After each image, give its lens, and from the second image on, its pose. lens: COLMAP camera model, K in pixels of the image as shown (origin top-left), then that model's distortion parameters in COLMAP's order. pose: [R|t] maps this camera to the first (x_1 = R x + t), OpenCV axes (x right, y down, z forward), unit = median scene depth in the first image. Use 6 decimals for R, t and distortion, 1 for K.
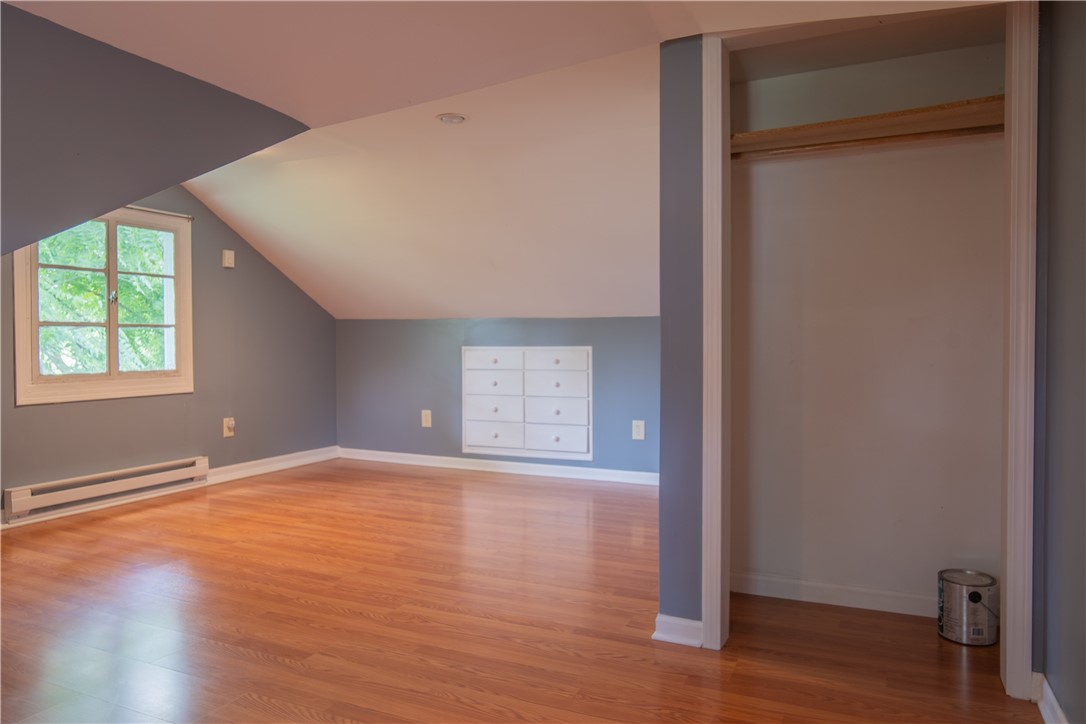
lens RADIAL K [[726.6, 0, 541.8], [0, 726.6, 355.2], [0, 0, 1]] dist [-0.008533, 0.001273]
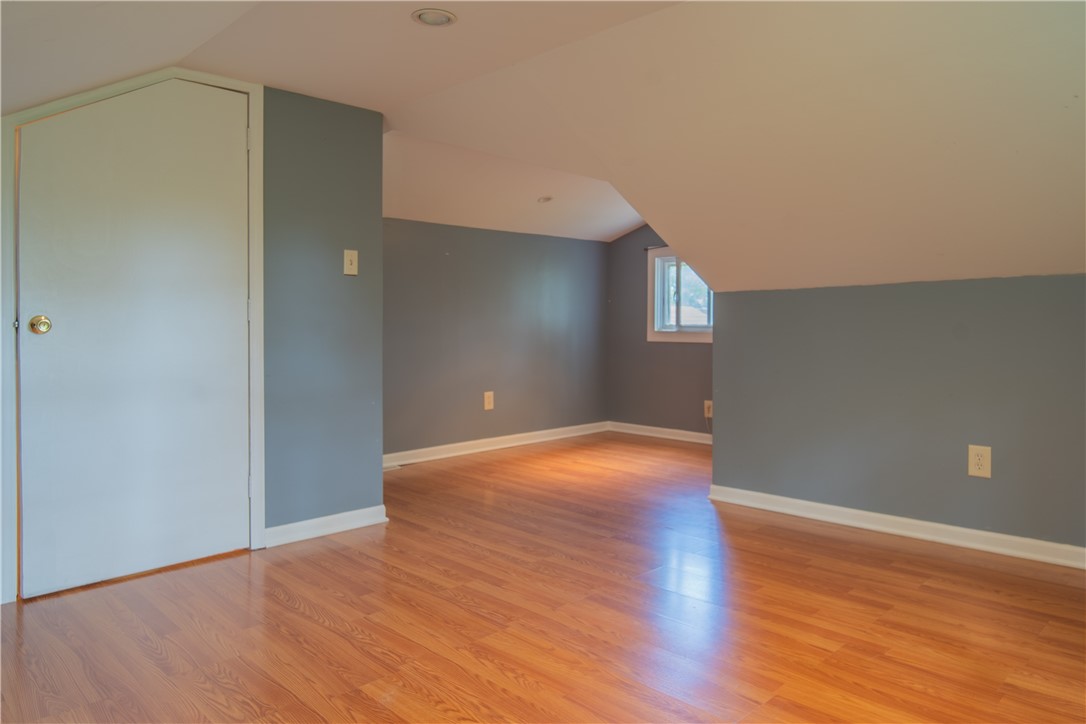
lens RADIAL K [[726.6, 0, 541.8], [0, 726.6, 355.2], [0, 0, 1]] dist [-0.008533, 0.001273]
pose [[-0.933408, -0.017965, 0.358366, -0.554351], [0.007484, 0.997554, 0.069499, -0.036458], [-0.358738, 0.067553, -0.930991, 1.878368]]
